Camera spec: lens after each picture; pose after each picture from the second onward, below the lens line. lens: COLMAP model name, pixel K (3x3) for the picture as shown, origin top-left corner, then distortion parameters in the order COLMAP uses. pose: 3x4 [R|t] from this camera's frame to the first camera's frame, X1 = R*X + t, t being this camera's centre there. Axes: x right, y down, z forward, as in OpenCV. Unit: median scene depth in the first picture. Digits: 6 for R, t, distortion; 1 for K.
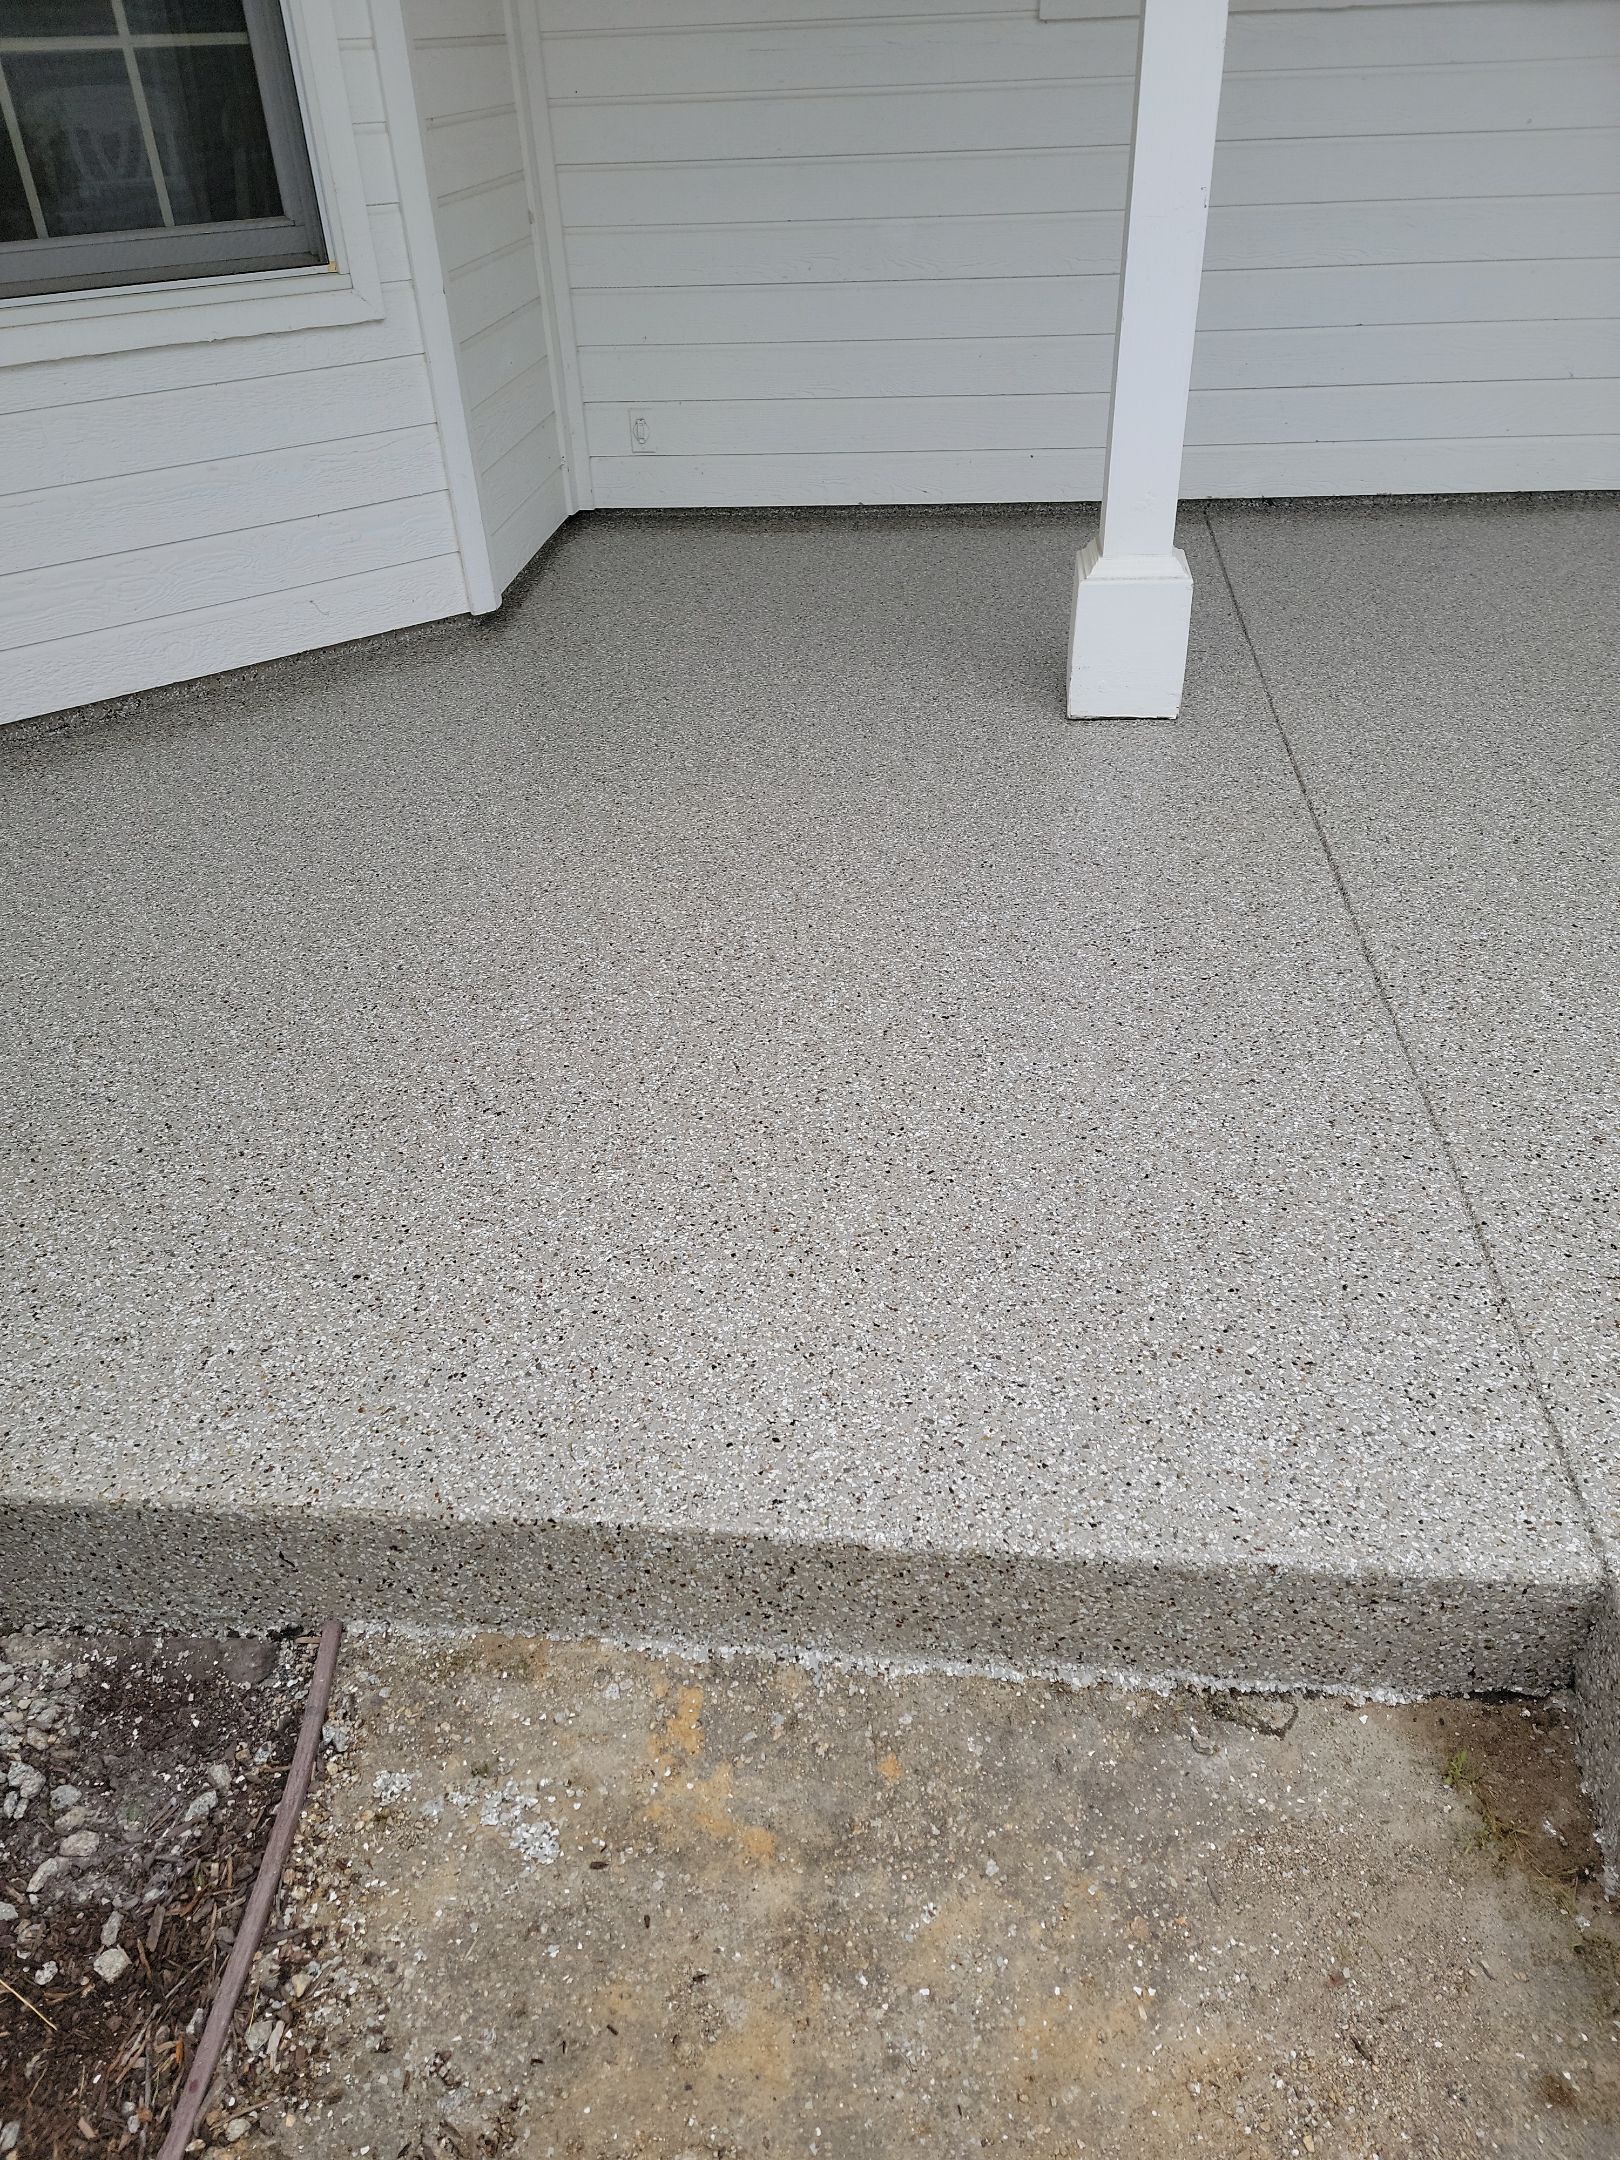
lens RADIAL K [[1500.5, 0, 789.7], [0, 1500.5, 1087.5], [0, 0, 1]] dist [0.099066, -0.084939]
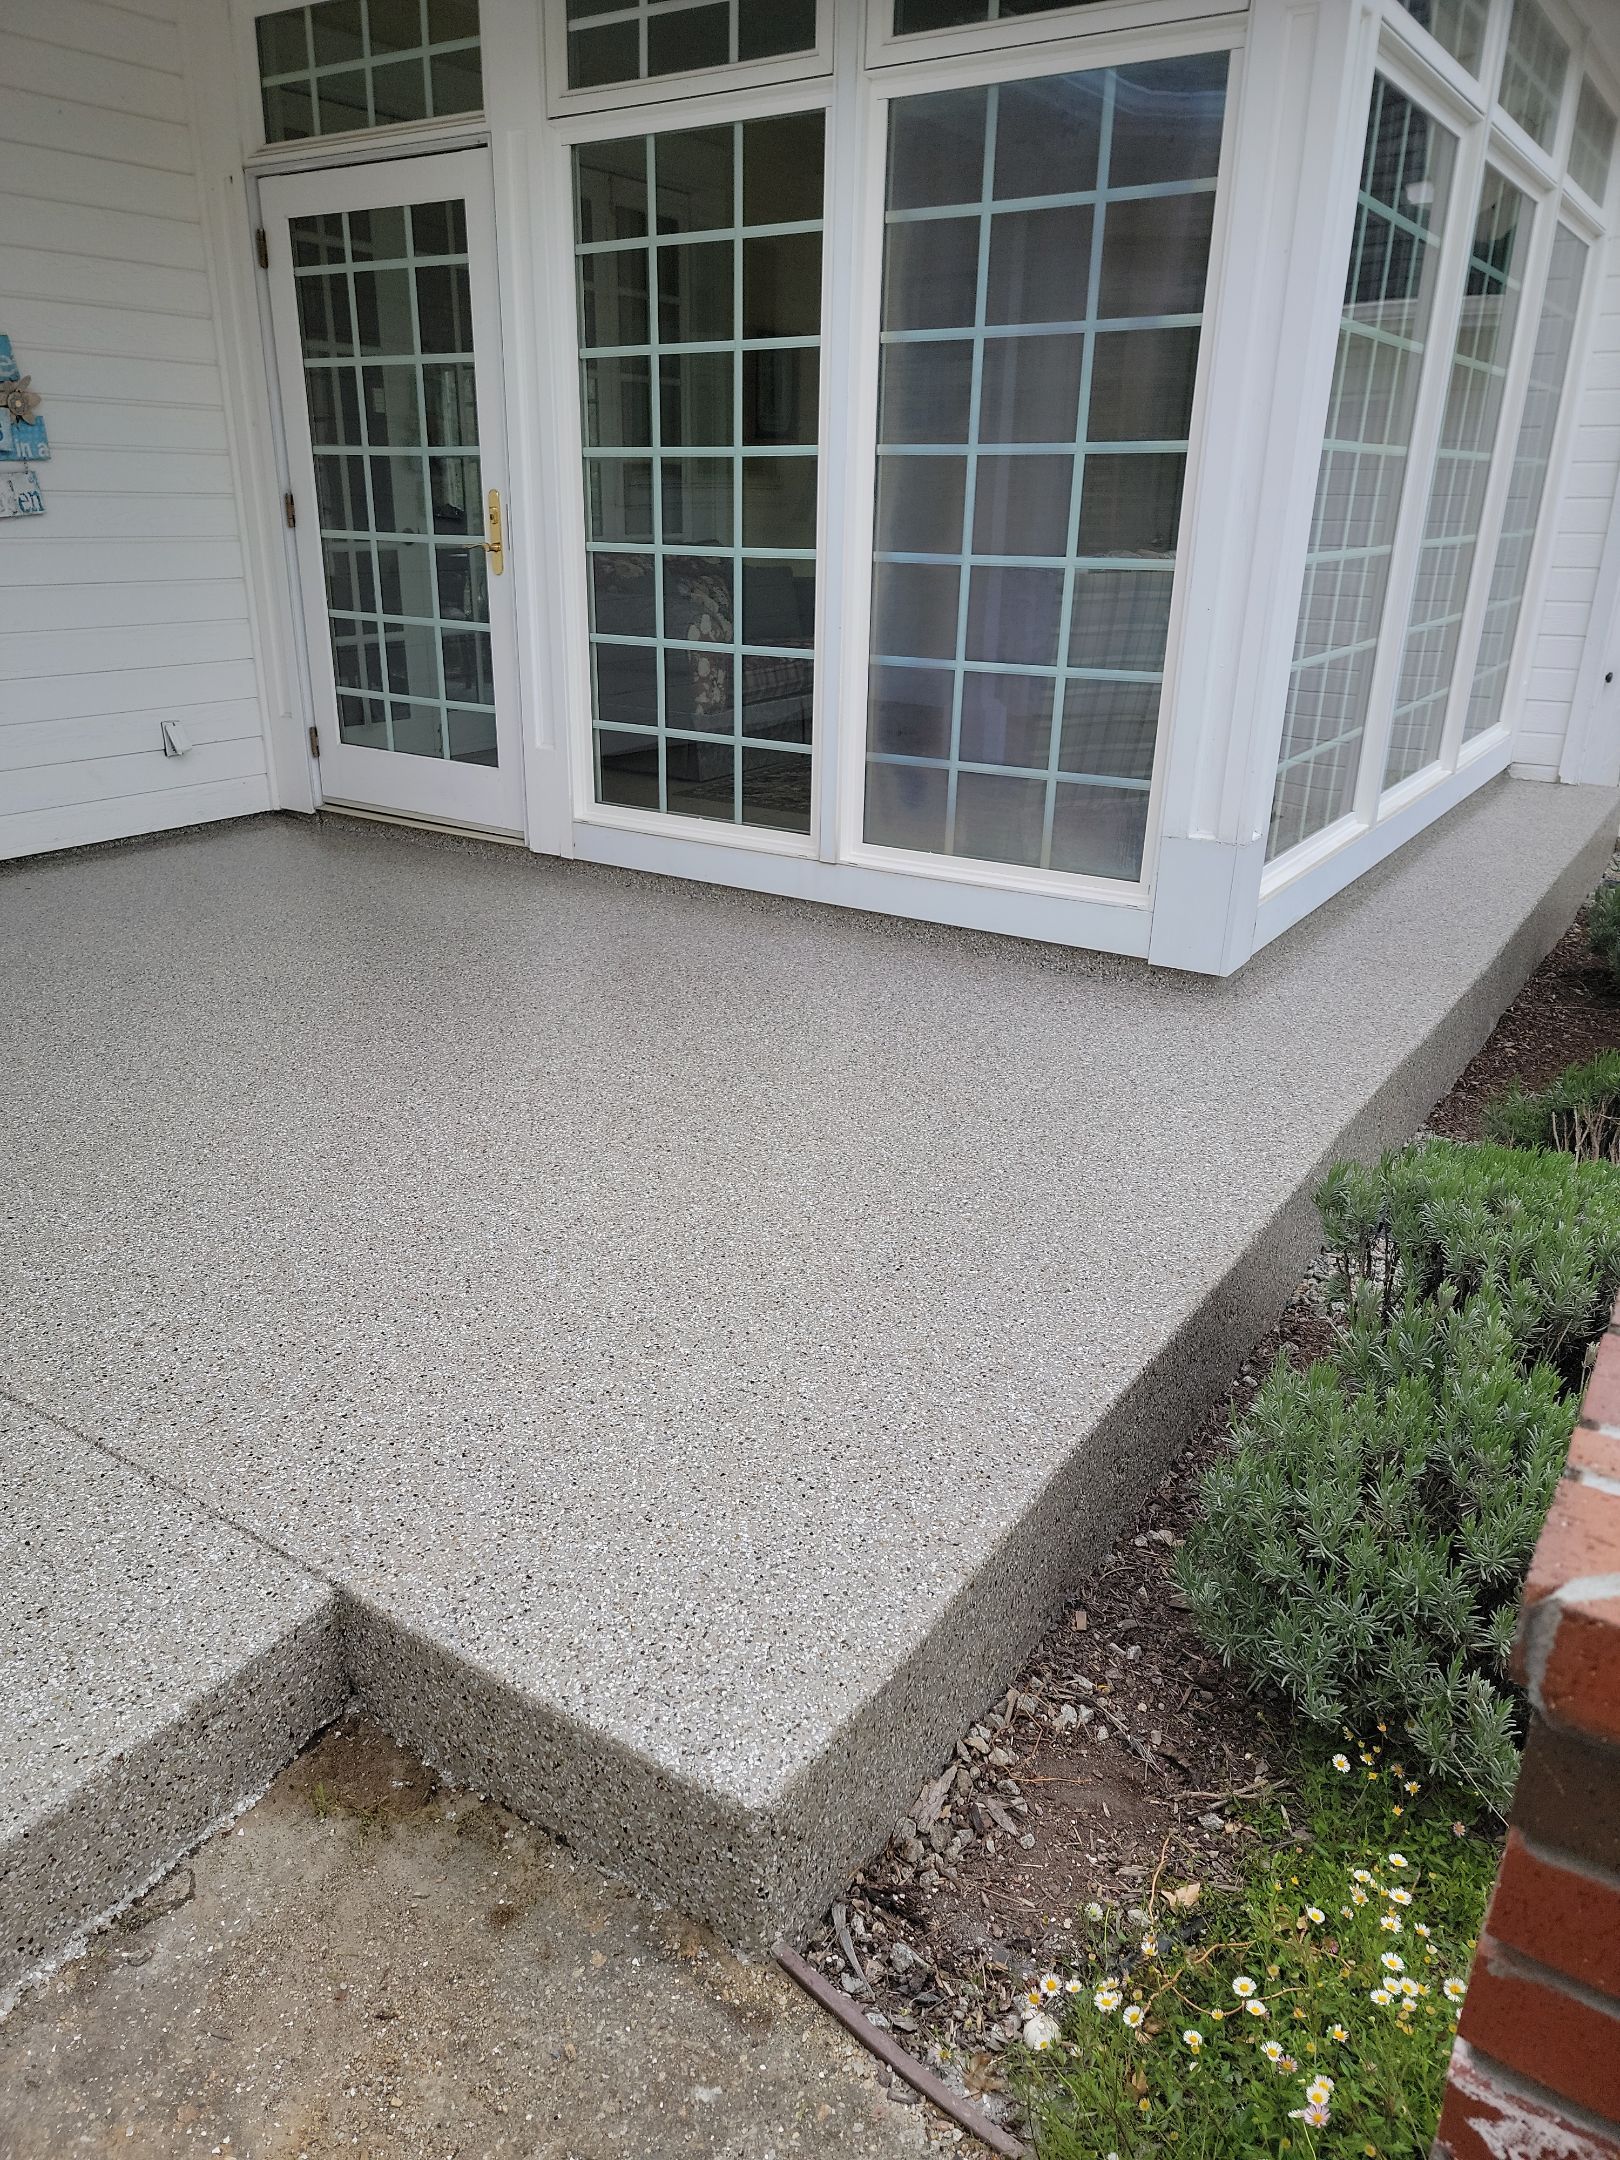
lens RADIAL K [[1500.5, 0, 789.7], [0, 1500.5, 1087.5], [0, 0, 1]] dist [0.099066, -0.084939]
pose [[0.457763, -0.284940, 0.842177, -0.248158], [0.481926, 0.875541, 0.034279, 0.080038], [-0.747128, 0.390176, 0.538110, -0.146161]]
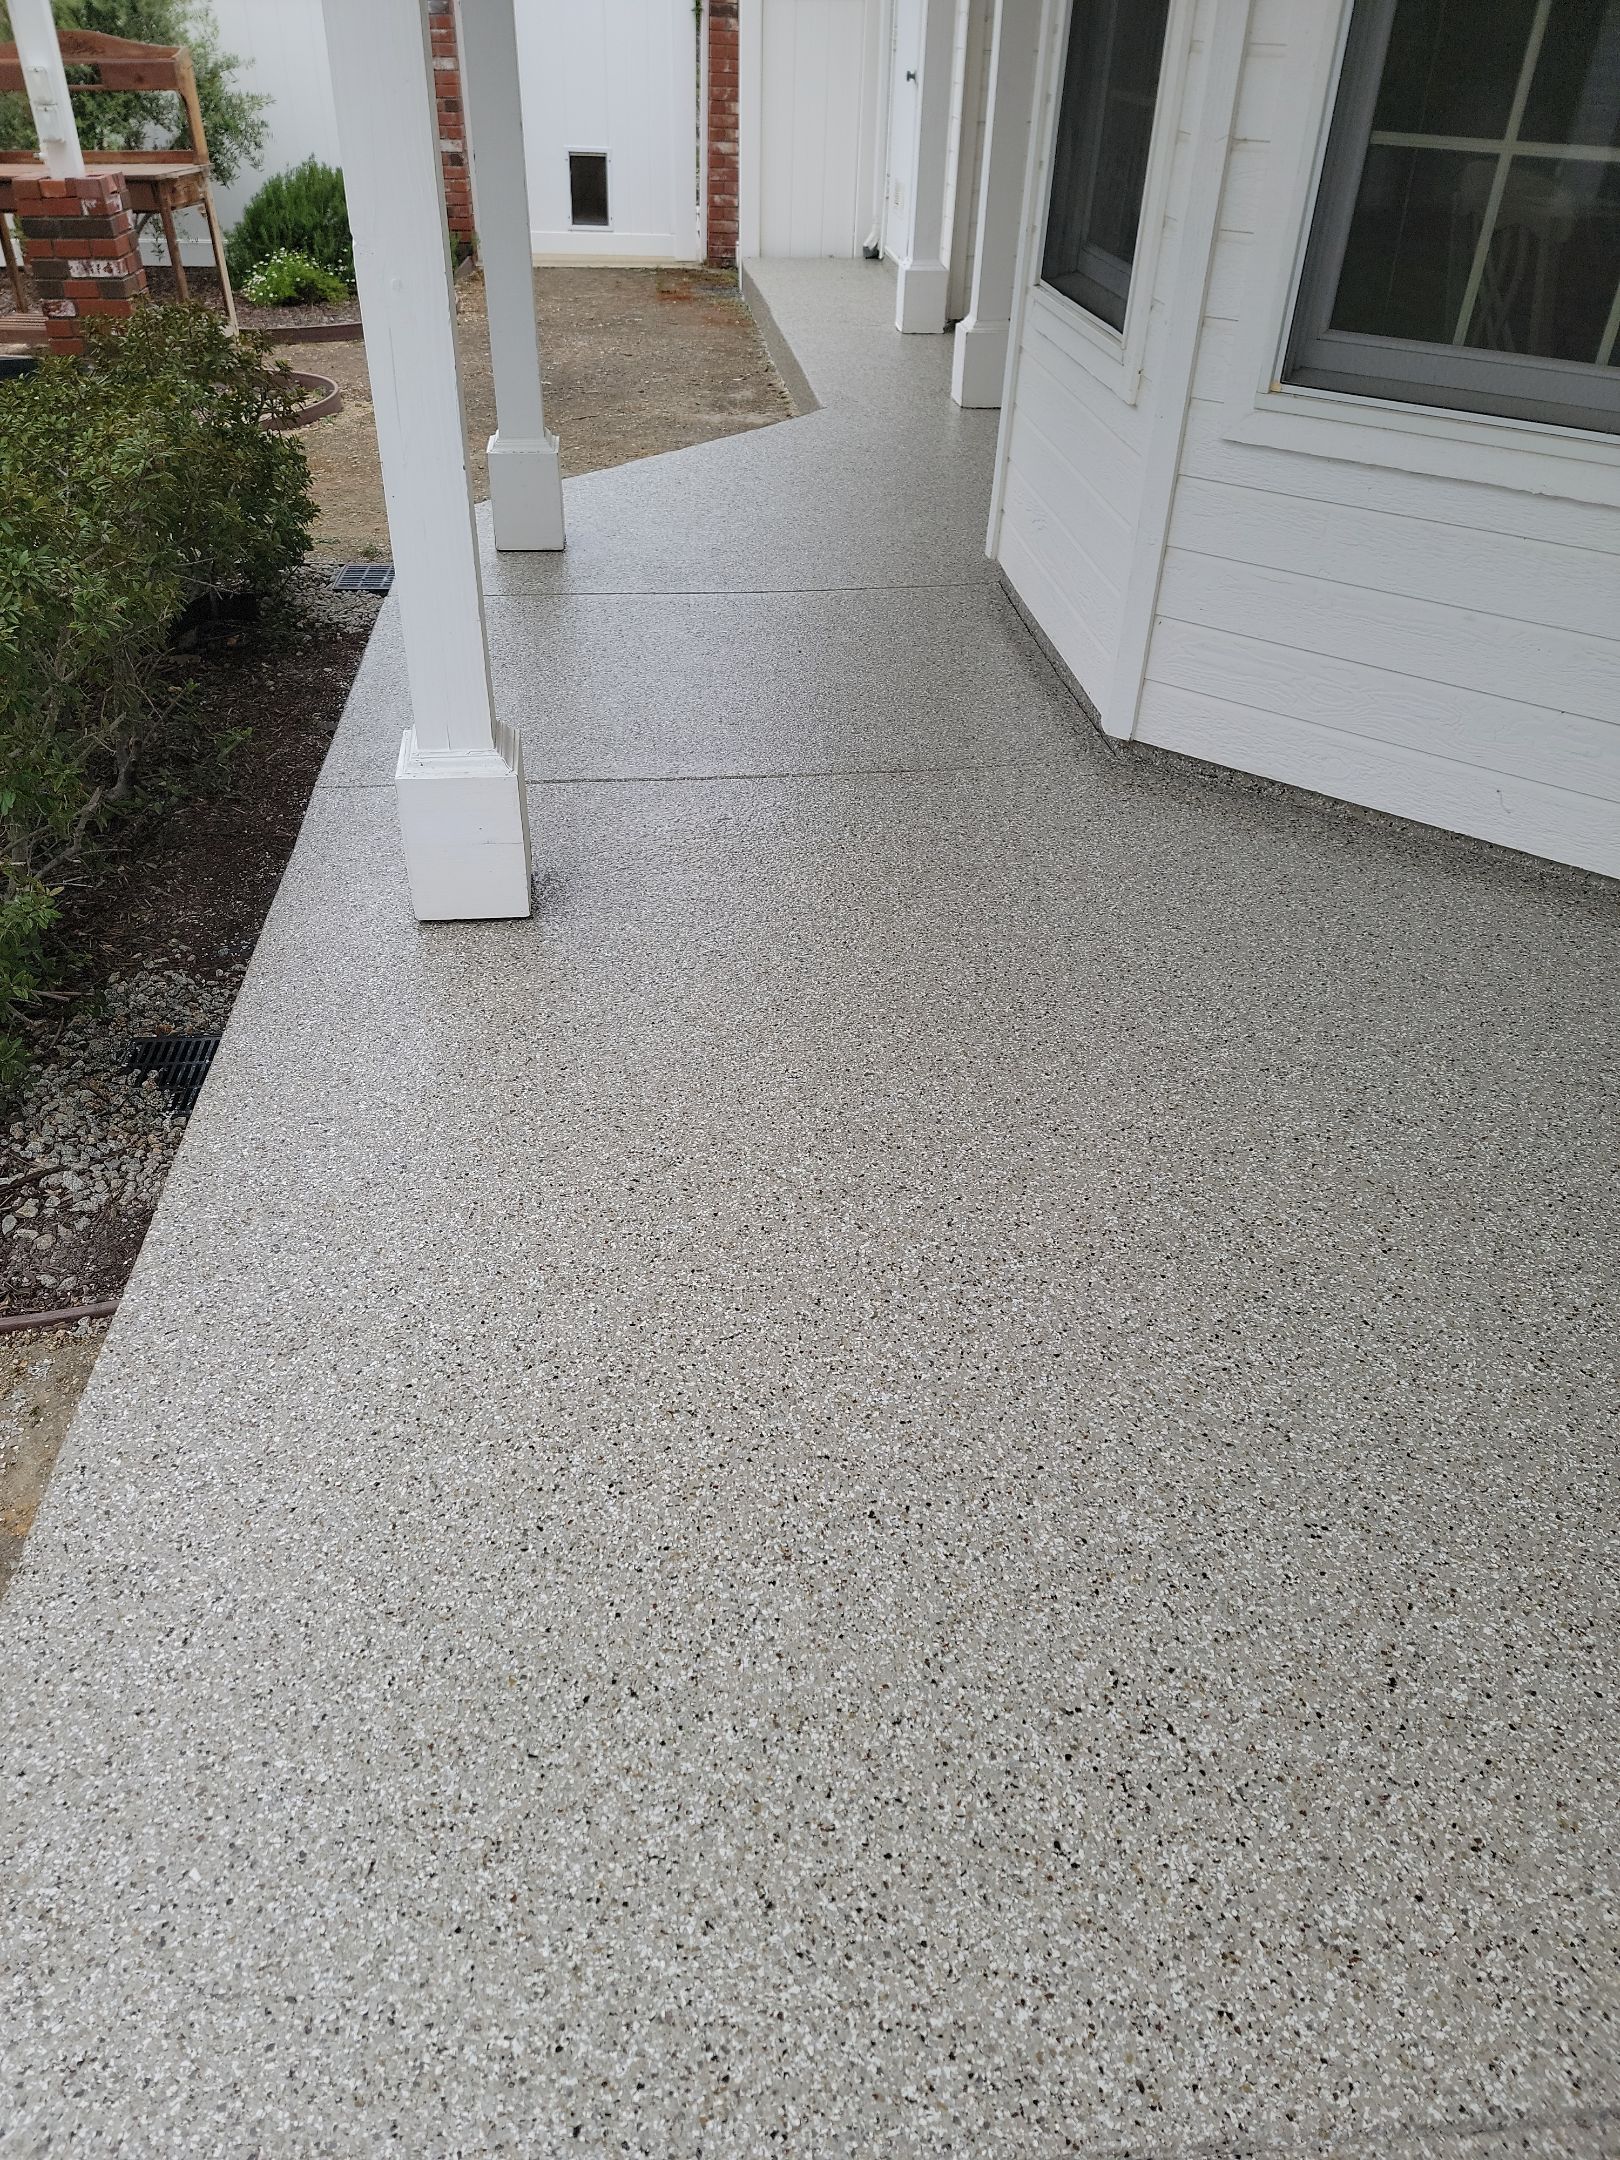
lens RADIAL K [[1500.5, 0, 789.7], [0, 1500.5, 1087.5], [0, 0, 1]] dist [0.099066, -0.084939]
pose [[0.188568, 0.602925, -0.775193, 0.826388], [-0.571473, 0.709310, 0.412671, -0.728730], [0.798662, 0.365186, 0.478309, 0.754485]]
